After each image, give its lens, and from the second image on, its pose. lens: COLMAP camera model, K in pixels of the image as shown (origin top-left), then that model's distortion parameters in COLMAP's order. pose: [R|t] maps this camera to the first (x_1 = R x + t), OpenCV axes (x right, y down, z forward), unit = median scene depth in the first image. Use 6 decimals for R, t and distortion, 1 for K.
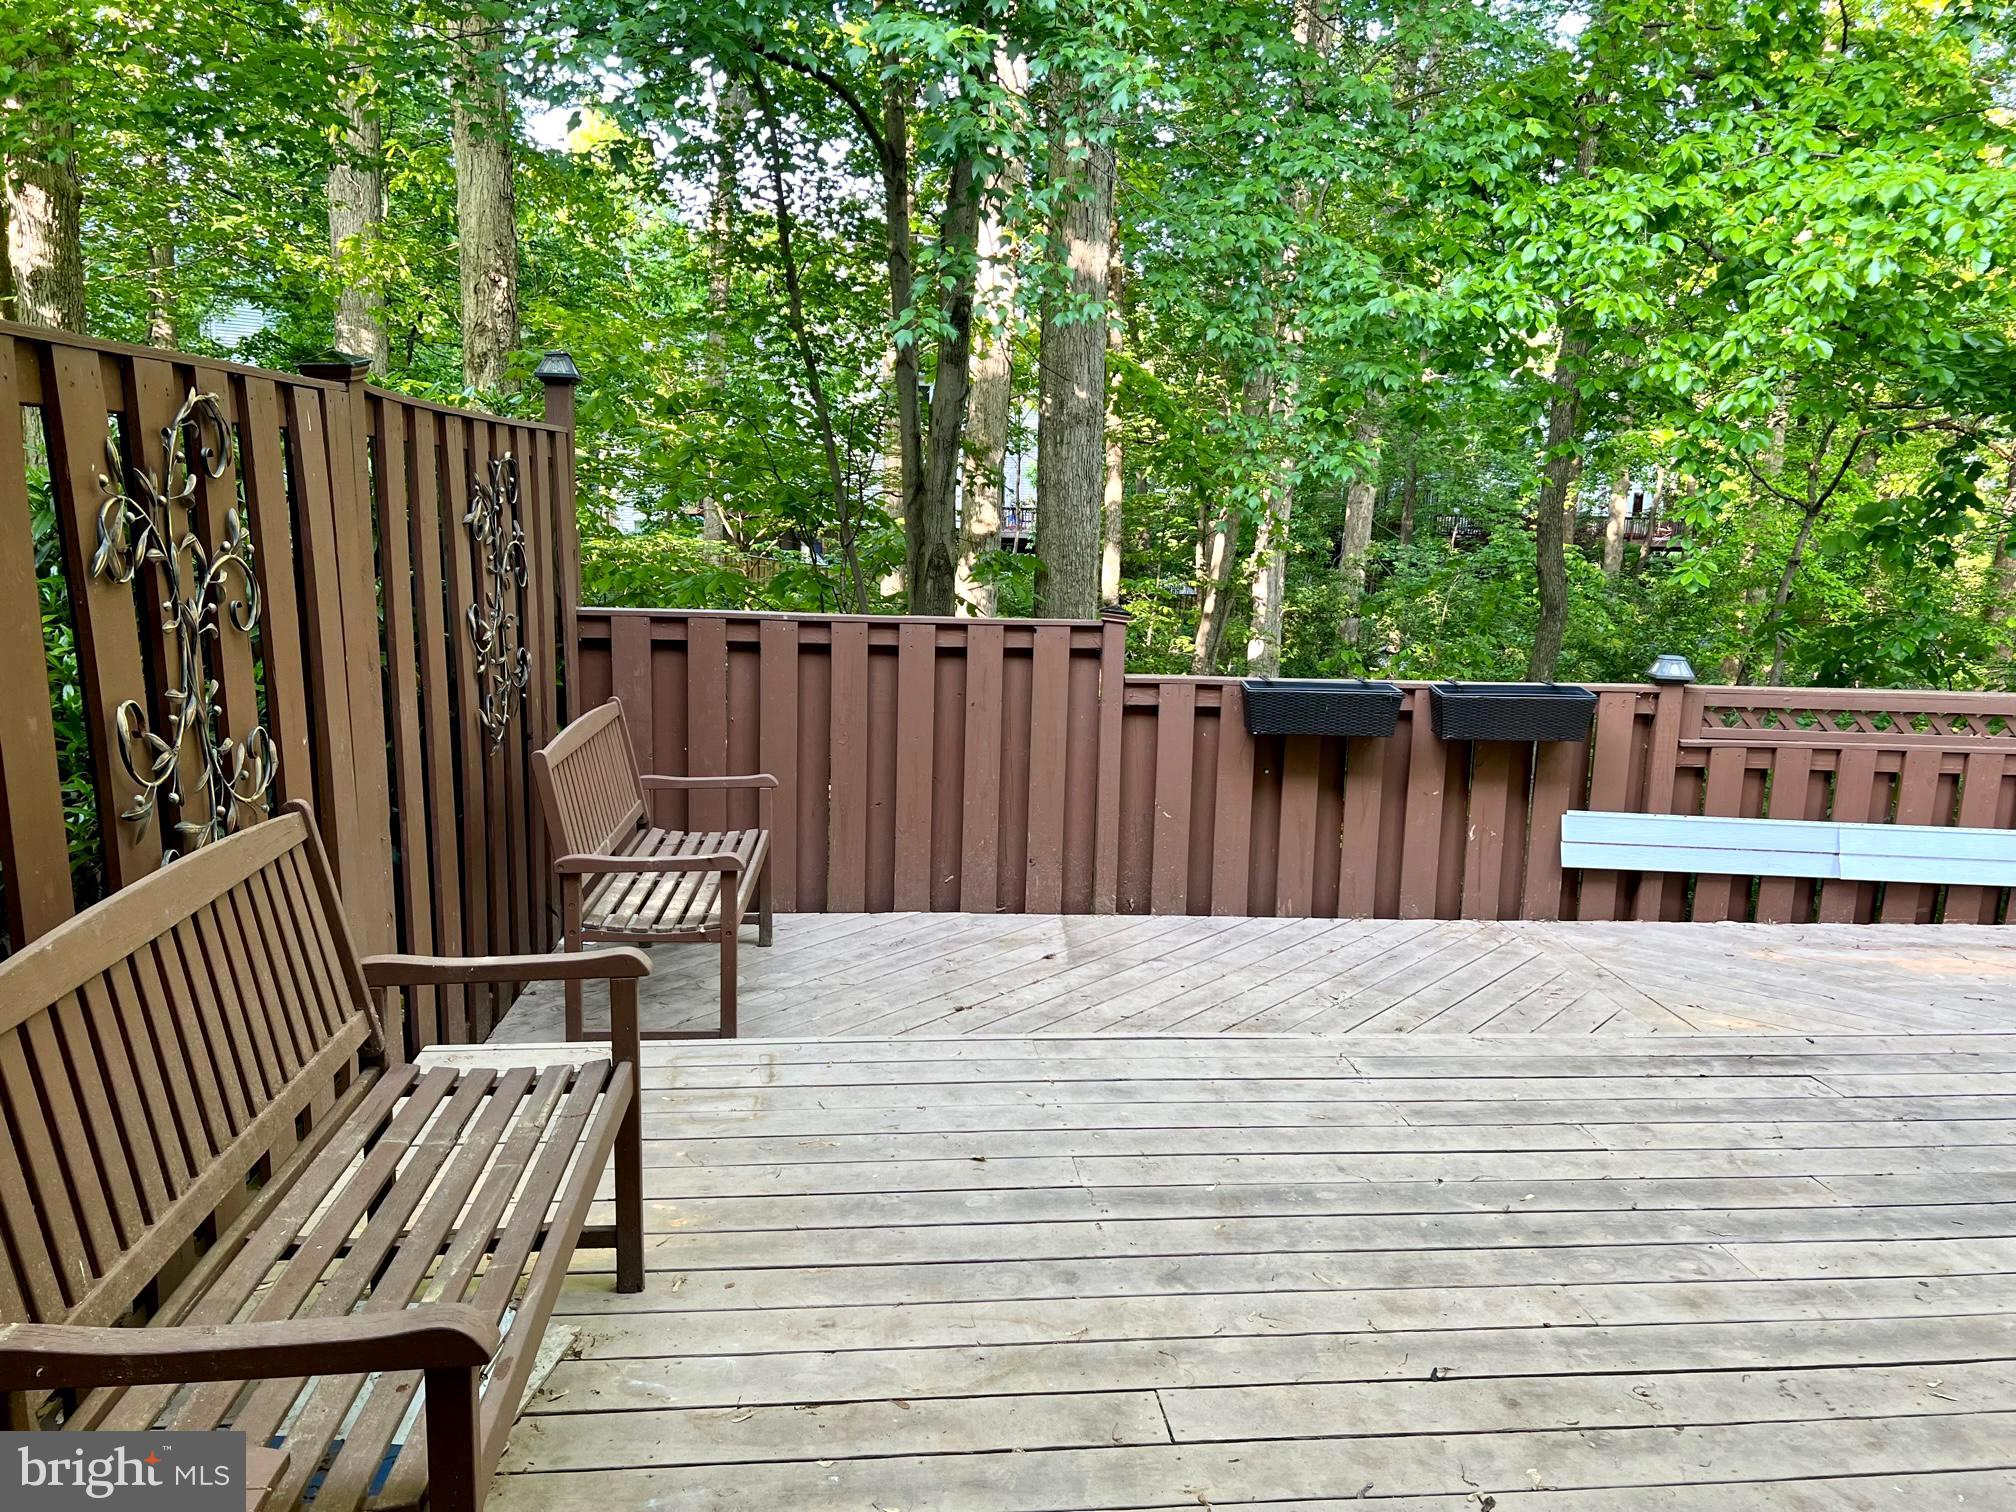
lens RADIAL K [[1511.0, 0, 1015.2], [0, 1511.0, 768.0], [0, 0, 1]] dist [0.061743, -0.066671]
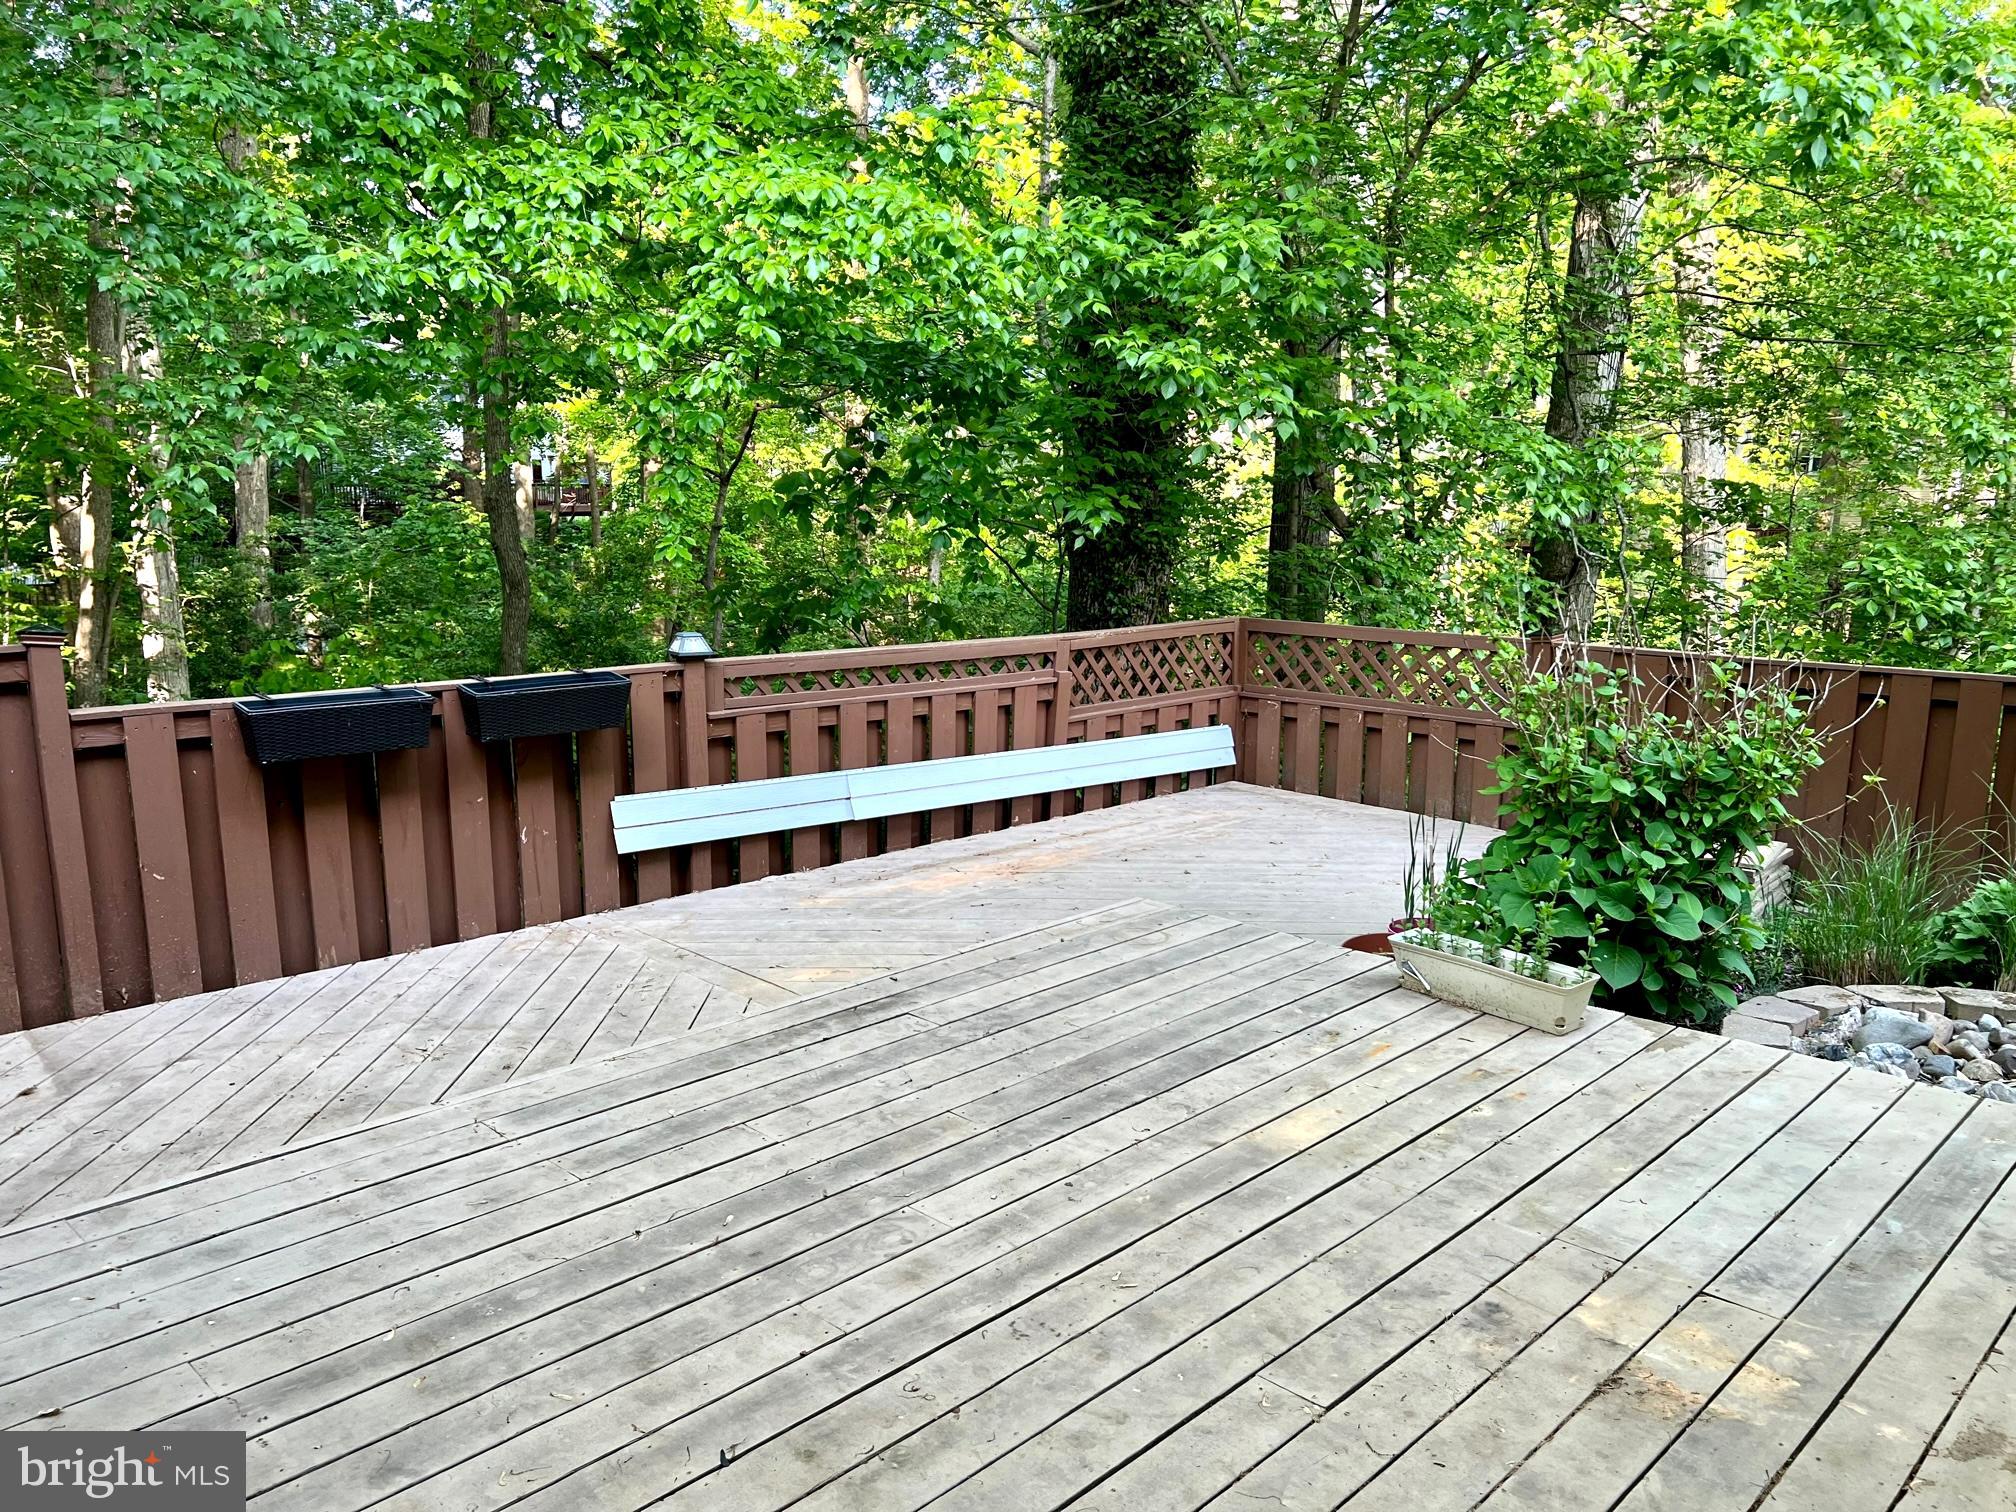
lens RADIAL K [[1511.0, 0, 1009.2], [0, 1511.0, 757.8], [0, 0, 1]] dist [0.061743, -0.066671]
pose [[0.773160, -0.135694, 0.619525, -0.046215], [0.125928, 0.990239, 0.059735, -0.023814], [-0.621583, 0.031831, 0.782701, 0.069974]]
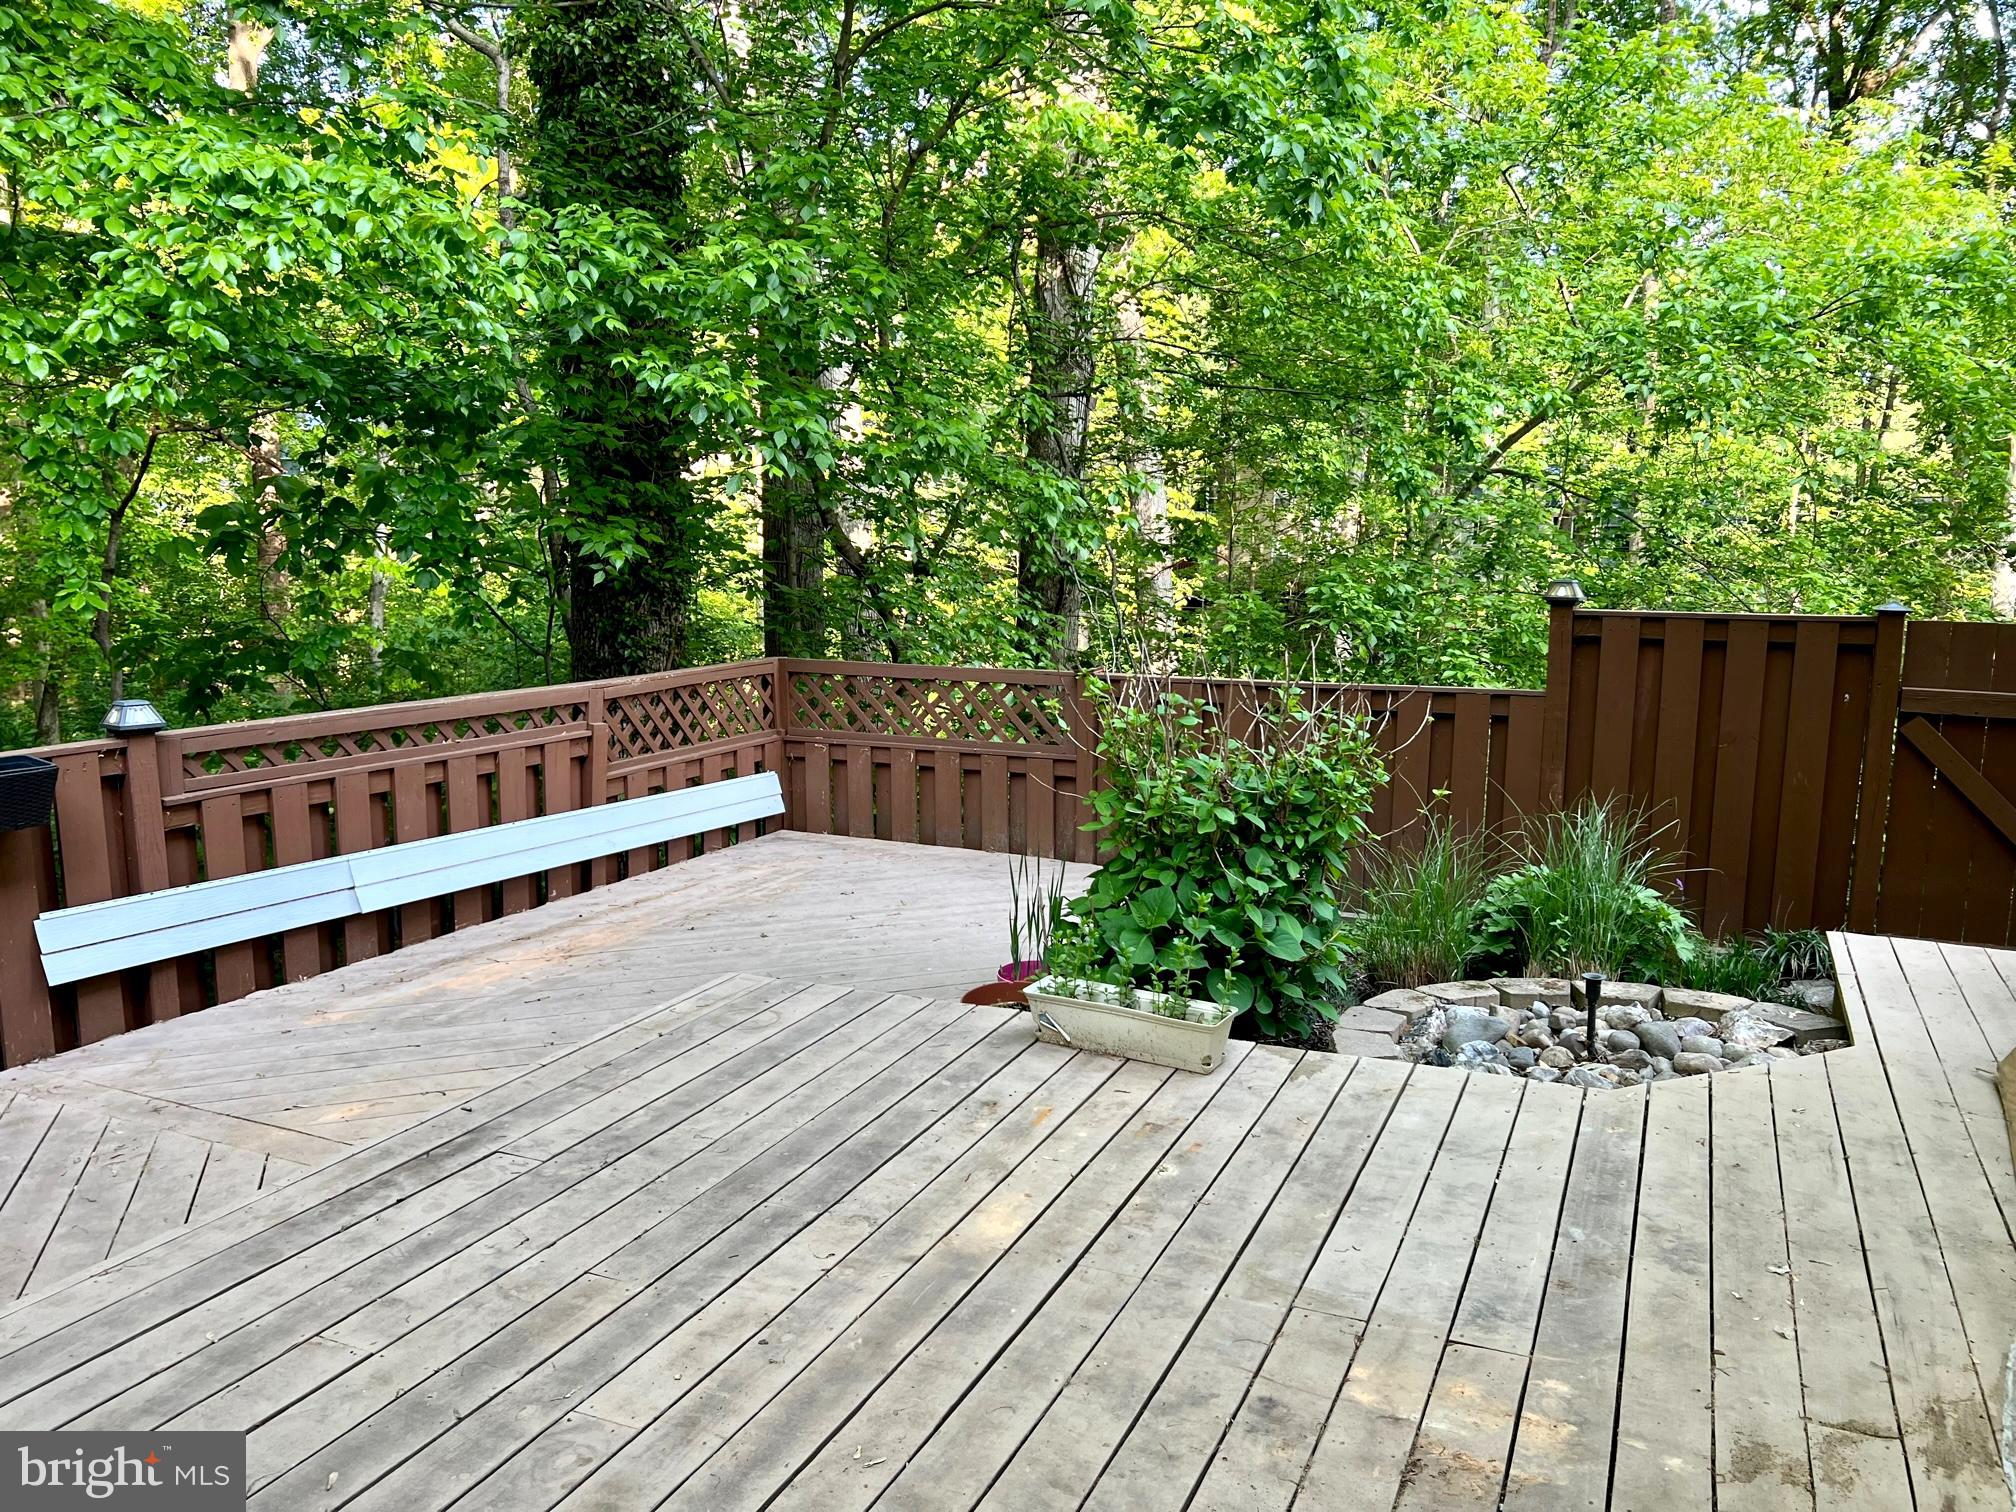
lens RADIAL K [[1511.0, 0, 996.7], [0, 1511.0, 760.9], [0, 0, 1]] dist [0.061743, -0.066671]
pose [[0.506594, -0.160082, 0.847193, -0.037934], [0.162413, 0.982739, 0.088577, -0.038514], [-0.846749, 0.092723, 0.523849, 0.174240]]
